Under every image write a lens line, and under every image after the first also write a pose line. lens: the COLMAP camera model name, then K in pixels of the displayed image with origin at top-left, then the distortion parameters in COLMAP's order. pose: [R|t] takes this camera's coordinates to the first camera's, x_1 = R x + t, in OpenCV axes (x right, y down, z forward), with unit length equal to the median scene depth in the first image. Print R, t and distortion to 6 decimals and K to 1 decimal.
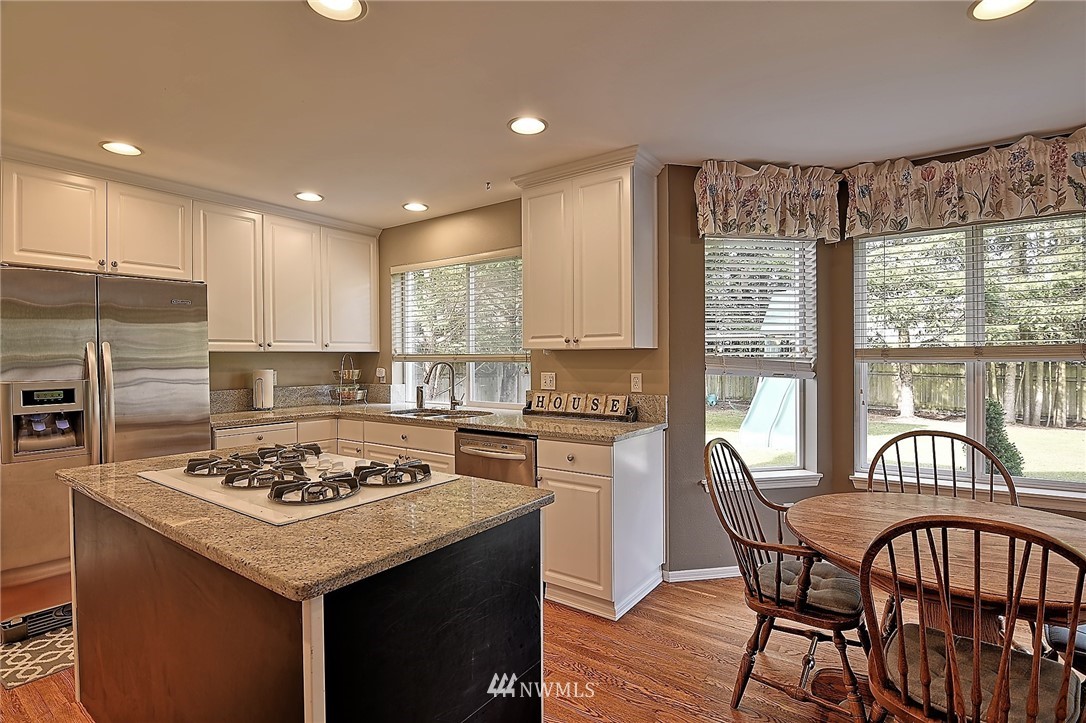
lens RADIAL K [[526.5, 0, 540.0], [0, 526.5, 360.6], [0, 0, 1]] dist [-0.008504, -0.009596]
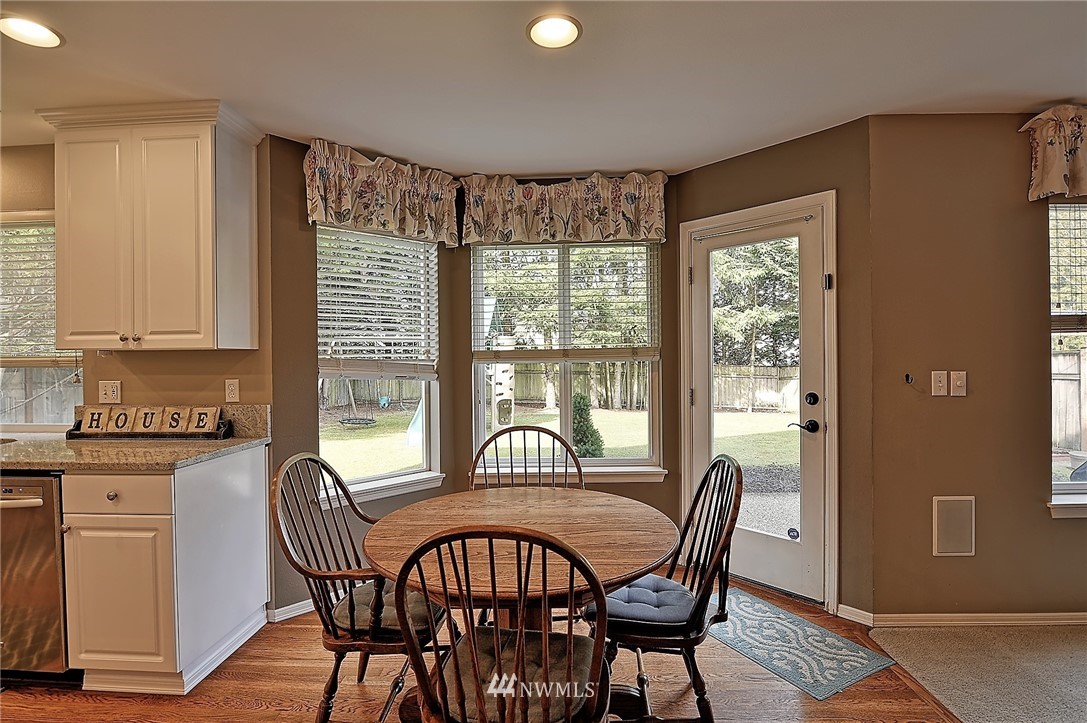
lens RADIAL K [[527.0, 0, 540.5], [0, 527.0, 360.6], [0, 0, 1]] dist [-0.008504, -0.009596]
pose [[0.837418, -0.006045, 0.546529, 0.143339], [0.007483, 0.999972, -0.000405, -0.001440], [-0.546511, 0.004429, 0.837440, 0.045497]]
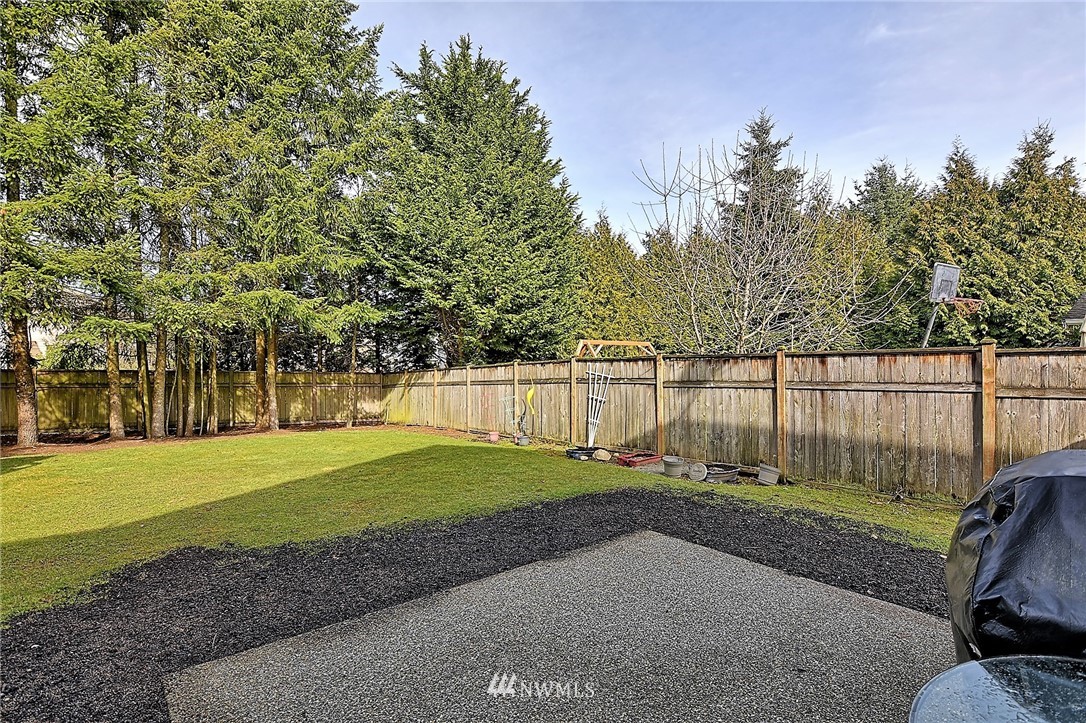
lens RADIAL K [[526.5, 0, 540.0], [0, 526.5, 360.6], [0, 0, 1]] dist [-0.008504, -0.009596]
pose [[0.273693, 0.004484, 0.961807, 1.078487], [0.008184, 0.999942, -0.006991, 0.006127], [-0.961782, 0.009785, 0.273640, 0.624236]]
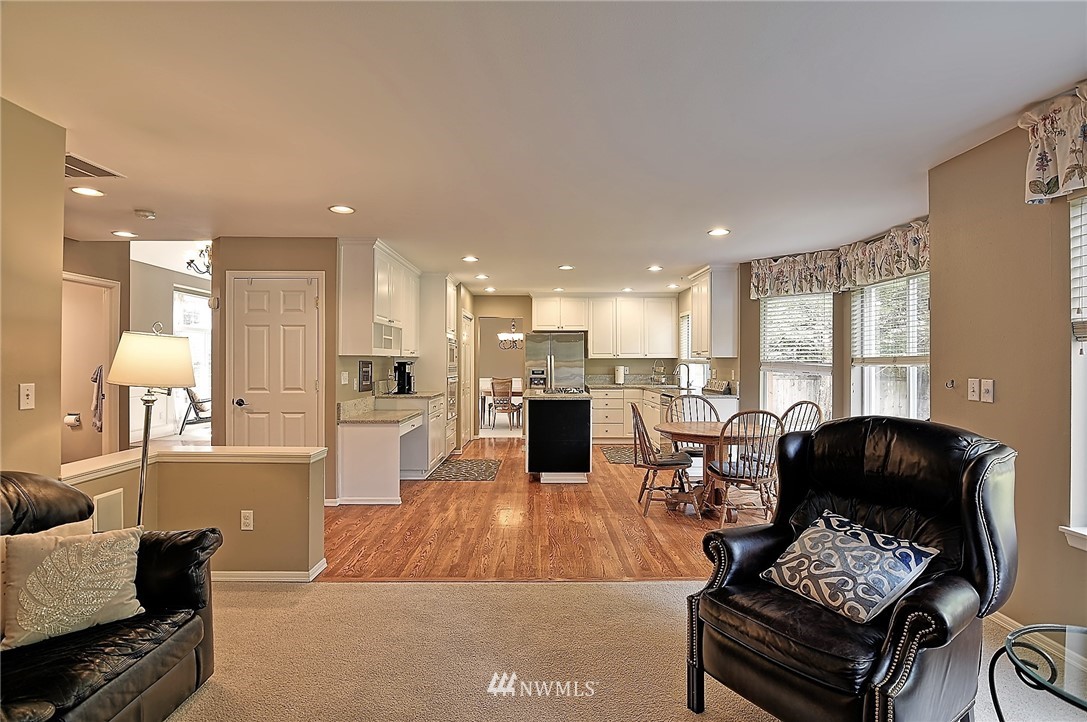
lens RADIAL K [[527.0, 0, 540.5], [0, 527.0, 360.1], [0, 0, 1]] dist [-0.008504, -0.009596]
pose [[0.588057, 0.005063, -0.808804, 1.383440], [-0.009197, 0.999958, -0.000427, -0.006195], [0.808767, 0.007690, 0.588078, -0.743225]]
